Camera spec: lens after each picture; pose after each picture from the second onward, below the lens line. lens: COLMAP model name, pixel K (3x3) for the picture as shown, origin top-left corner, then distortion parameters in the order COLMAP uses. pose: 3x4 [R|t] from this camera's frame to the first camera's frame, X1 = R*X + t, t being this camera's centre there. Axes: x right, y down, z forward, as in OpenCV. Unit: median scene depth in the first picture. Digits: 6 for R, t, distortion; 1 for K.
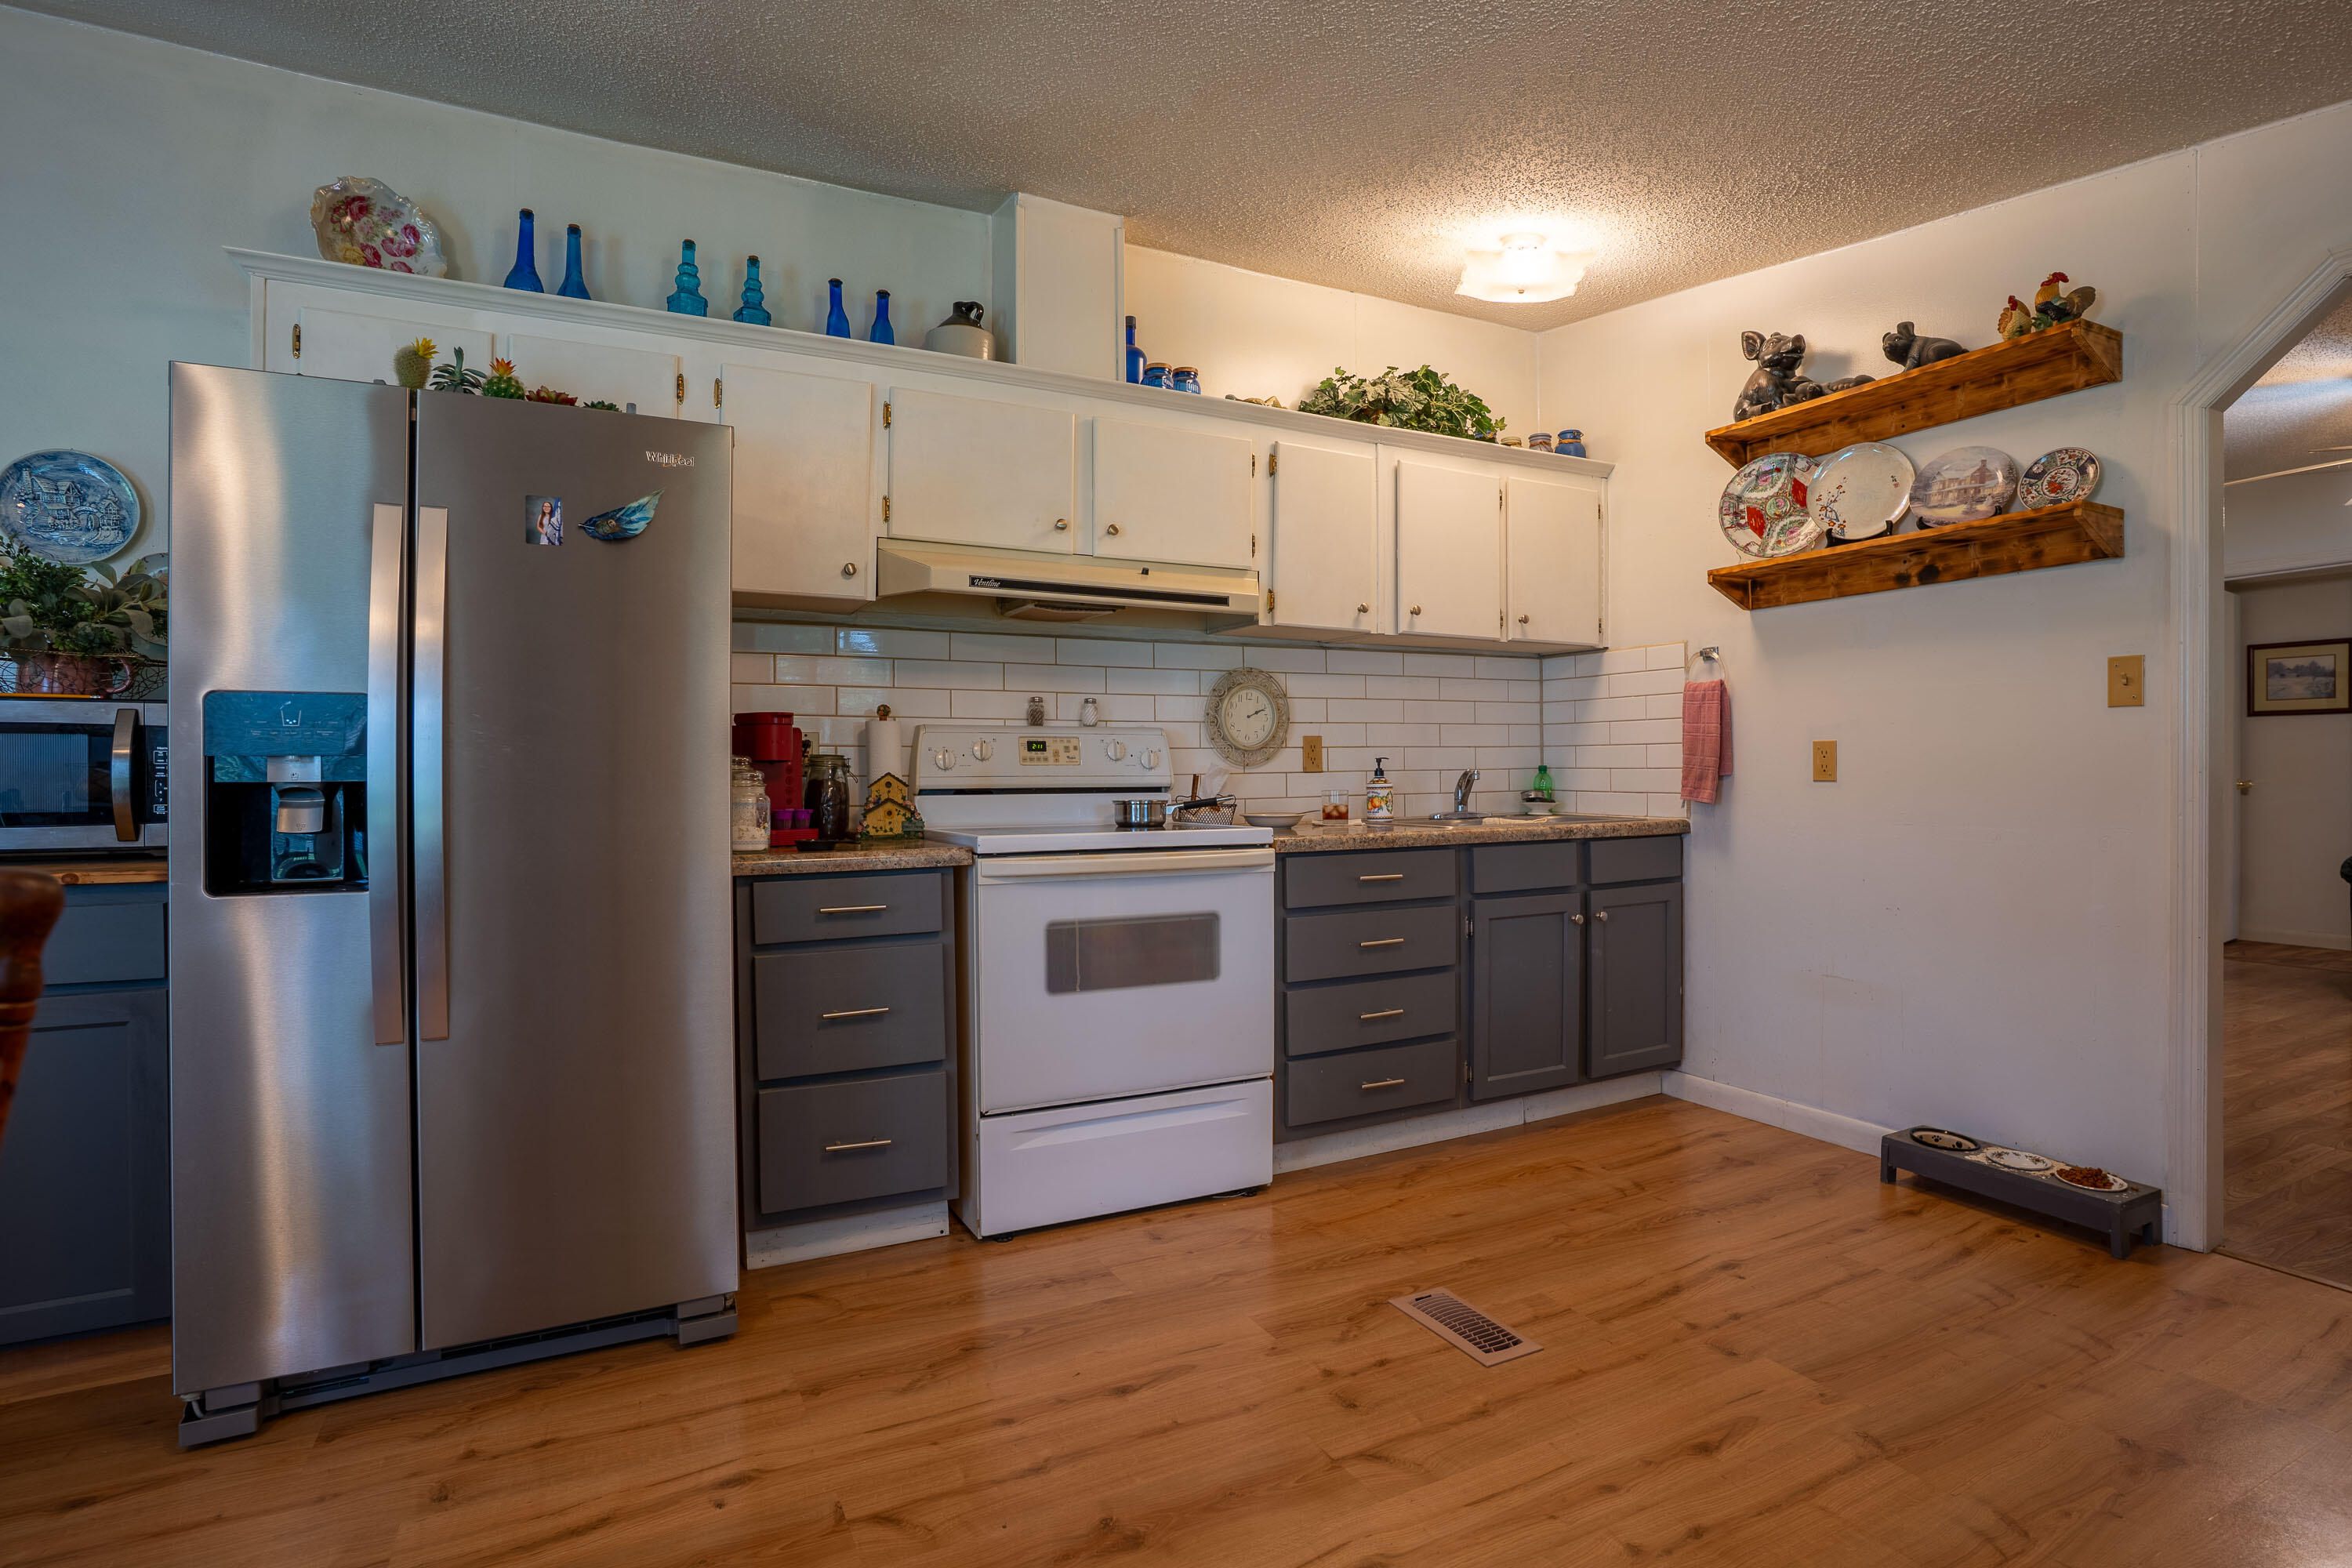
lens RADIAL K [[1162.4, 0, 1170.5], [0, 1162.4, 773.0], [0, 0, 1]] dist [-0.079064, 0.035696]
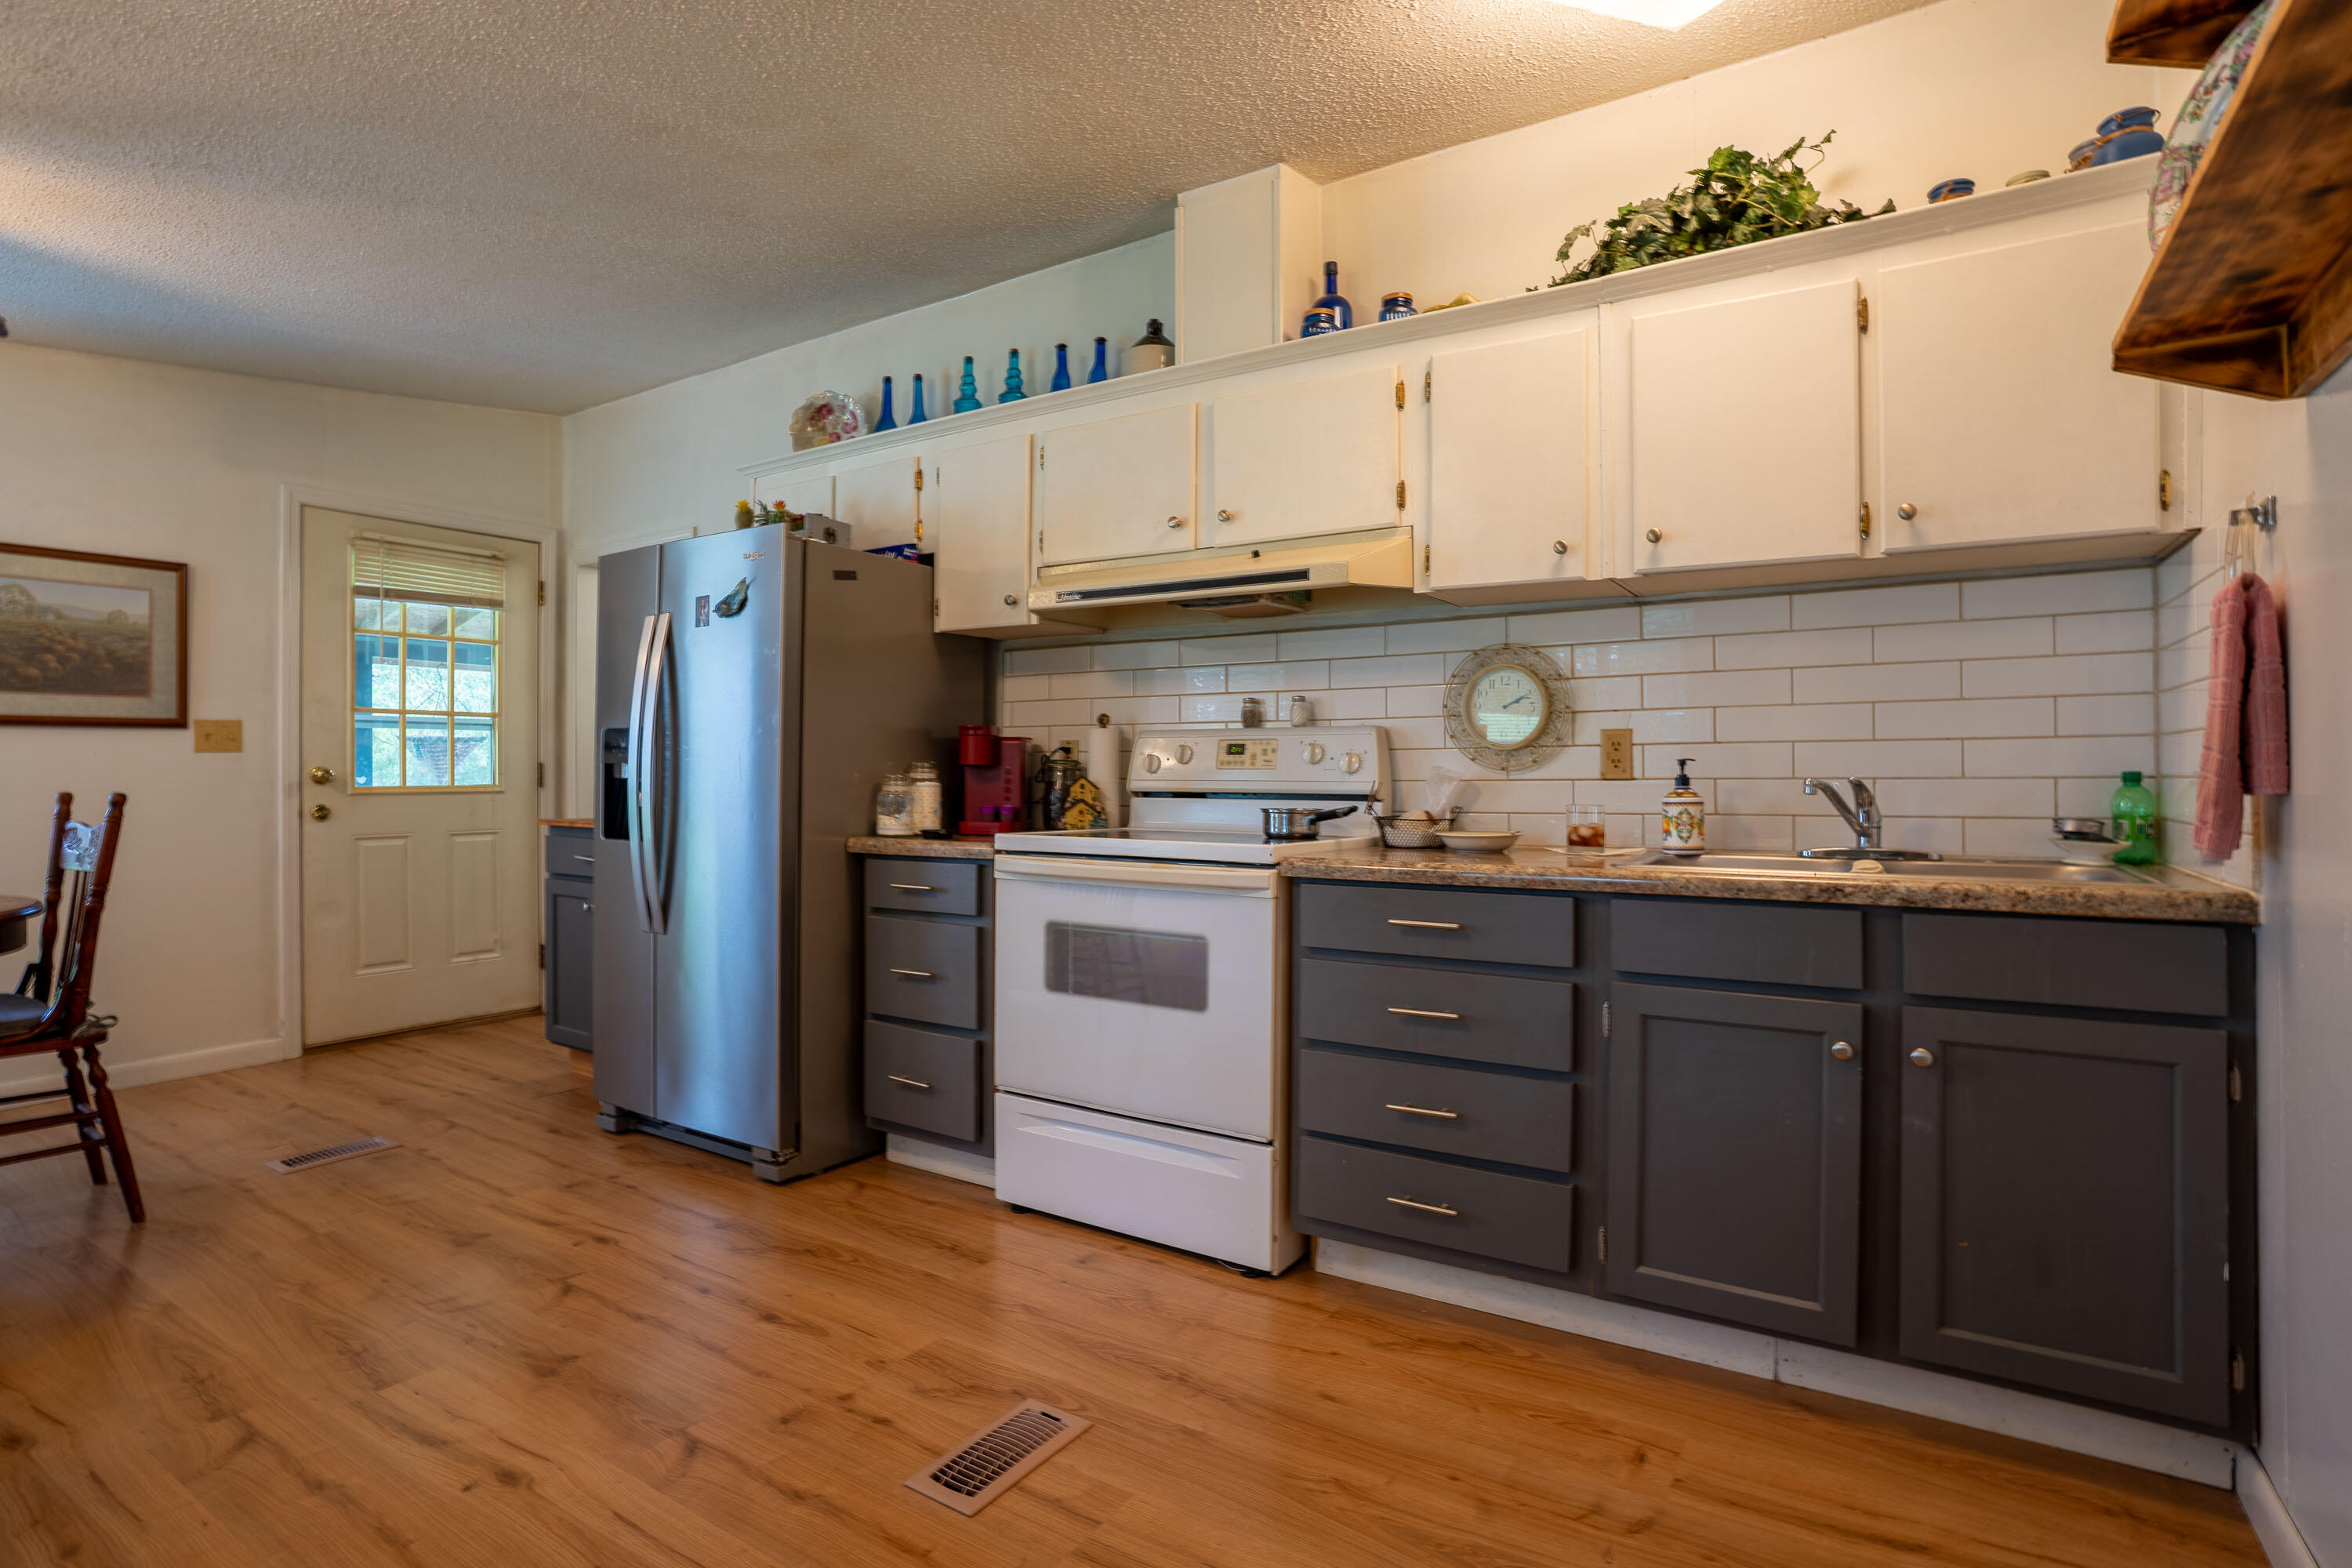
lens RADIAL K [[1162.4, 0, 1170.5], [0, 1162.4, 773.0], [0, 0, 1]] dist [-0.079064, 0.035696]
pose [[0.500865, 0.004838, -0.865512, 0.748976], [-0.007007, 0.999974, 0.001534, -0.004932], [0.865497, 0.005296, 0.500886, 0.509584]]
